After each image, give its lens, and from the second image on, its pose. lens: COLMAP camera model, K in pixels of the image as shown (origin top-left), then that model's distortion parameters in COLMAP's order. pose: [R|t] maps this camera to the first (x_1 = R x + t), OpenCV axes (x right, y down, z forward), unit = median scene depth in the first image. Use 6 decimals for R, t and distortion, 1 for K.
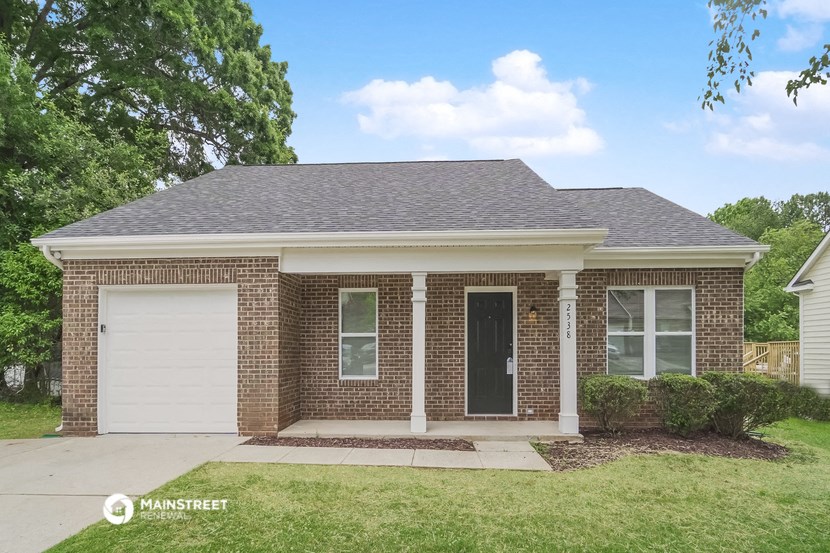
lens RADIAL K [[336.8, 0, 411.8], [0, 336.8, 286.3], [0, 0, 1]] dist [-0.000879, -0.000243]
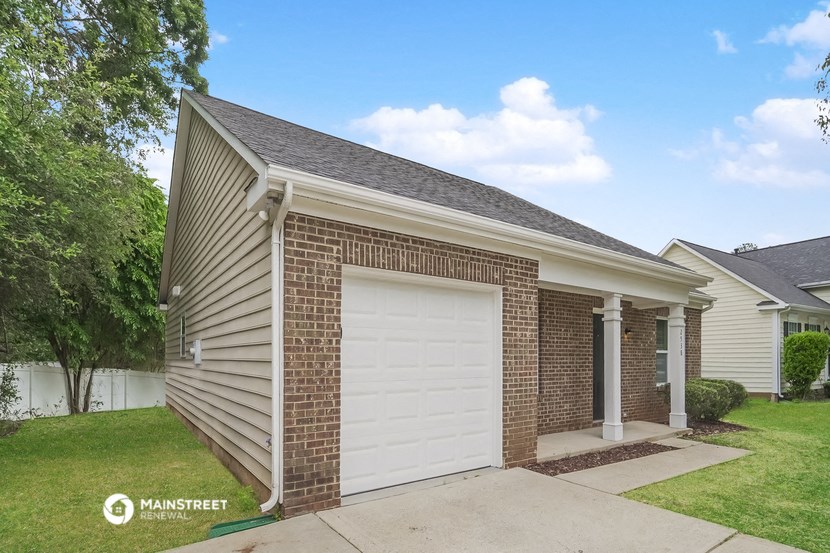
lens RADIAL K [[428.9, 0, 415.0], [0, 428.9, 276.5], [0, 0, 1]] dist [-0.000946, -0.000196]
pose [[0.792581, 0.119539, 0.597935, -1.326599], [-0.112996, 0.992405, -0.048622, 0.044740], [-0.599206, -0.029028, 0.800069, 0.282544]]
